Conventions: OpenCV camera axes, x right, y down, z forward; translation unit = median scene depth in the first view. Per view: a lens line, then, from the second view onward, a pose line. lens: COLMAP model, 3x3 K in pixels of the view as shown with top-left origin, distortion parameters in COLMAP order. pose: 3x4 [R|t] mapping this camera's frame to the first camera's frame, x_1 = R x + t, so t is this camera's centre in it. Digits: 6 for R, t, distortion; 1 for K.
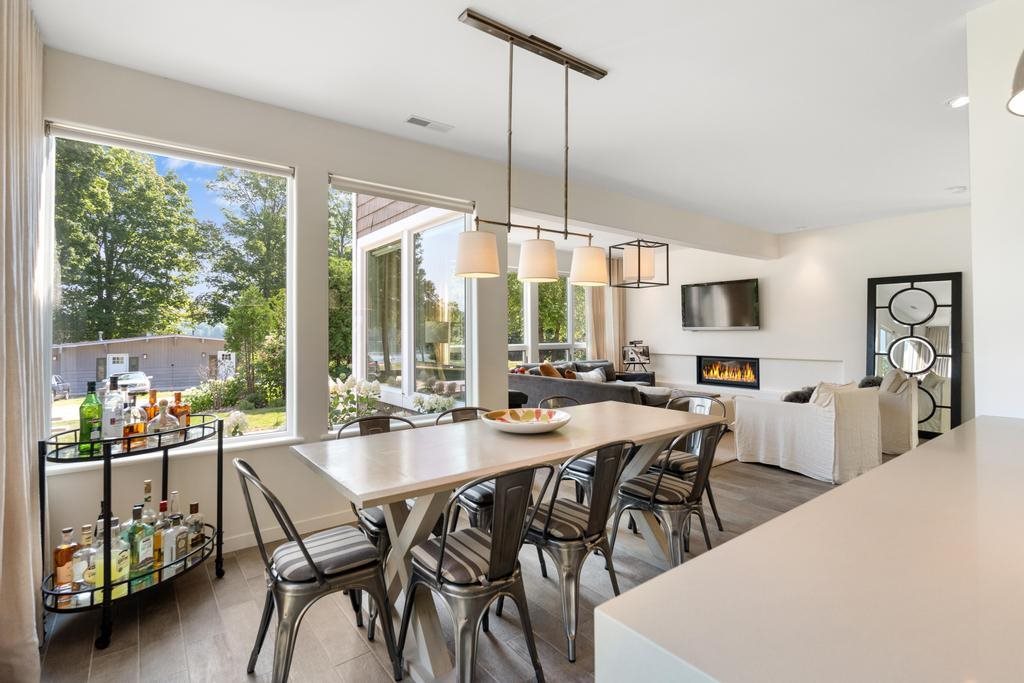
lens RADIAL K [[489.1, 0, 512.4], [0, 489.1, 332.5], [0, 0, 1]] dist [0.002761, 0.000908]
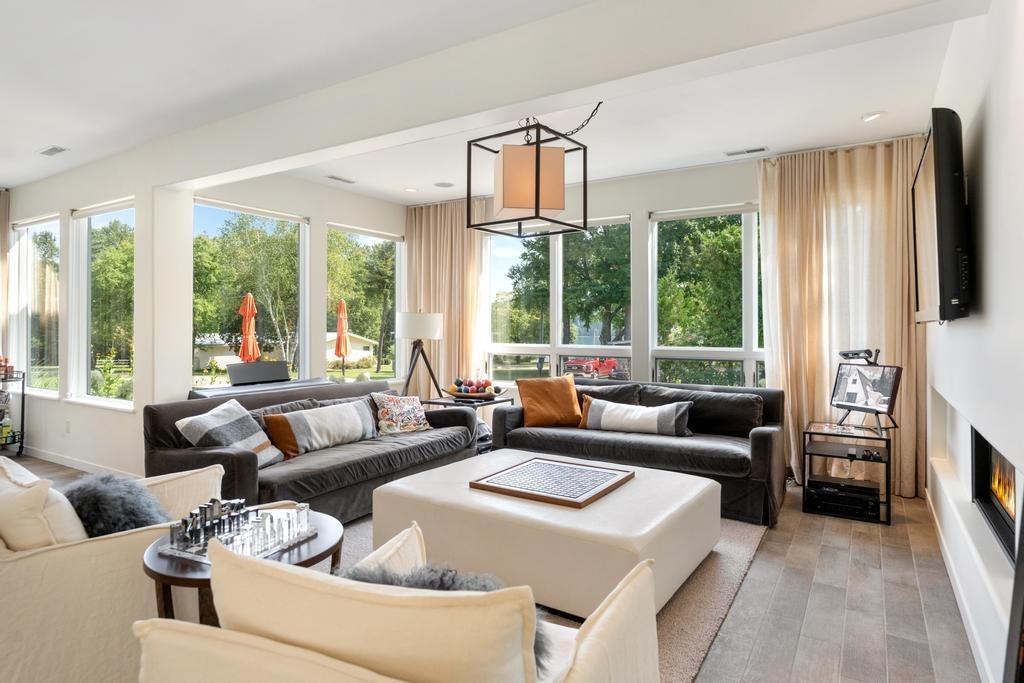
lens RADIAL K [[574.9, 0, 526.5], [0, 574.9, 318.3], [0, 0, 1]] dist [-0.022183, -0.000256]
pose [[0.374145, -0.006542, -0.927347, 0.736579], [-0.005979, 0.999937, -0.009466, -0.003236], [0.927351, 0.009087, 0.374083, 0.752736]]
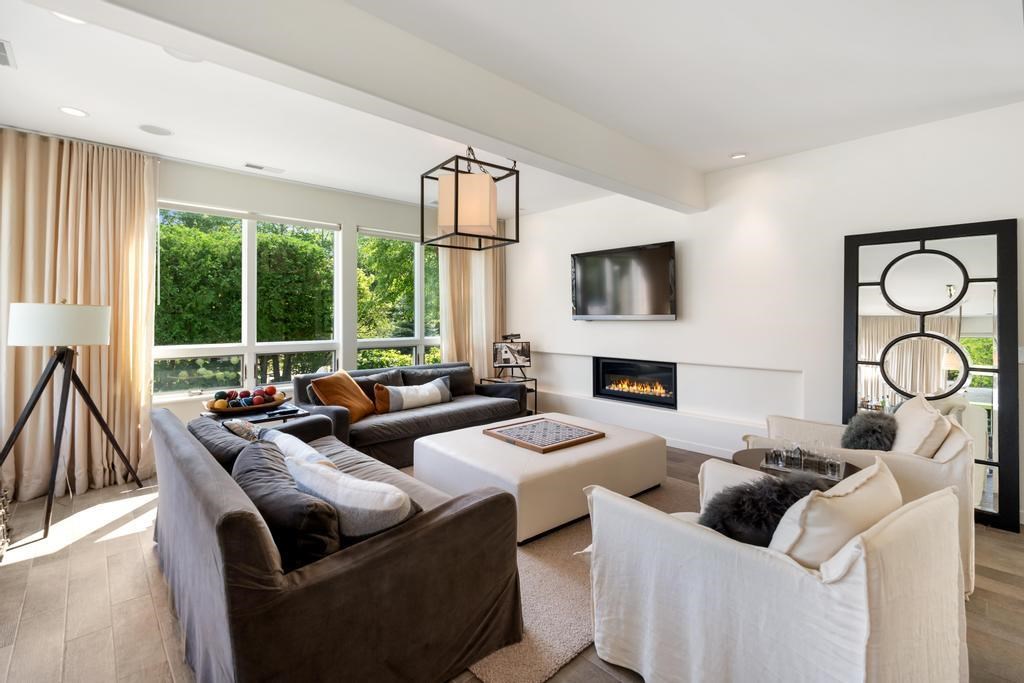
lens RADIAL K [[467.8, 0, 507.5], [0, 467.8, 314.9], [0, 0, 1]] dist [0.001479, 0.000167]
pose [[0.996459, 0.002445, 0.084045, 0.244721], [-0.001954, 0.999981, -0.005925, -0.008811], [-0.084057, 0.005740, 0.996444, 0.427614]]
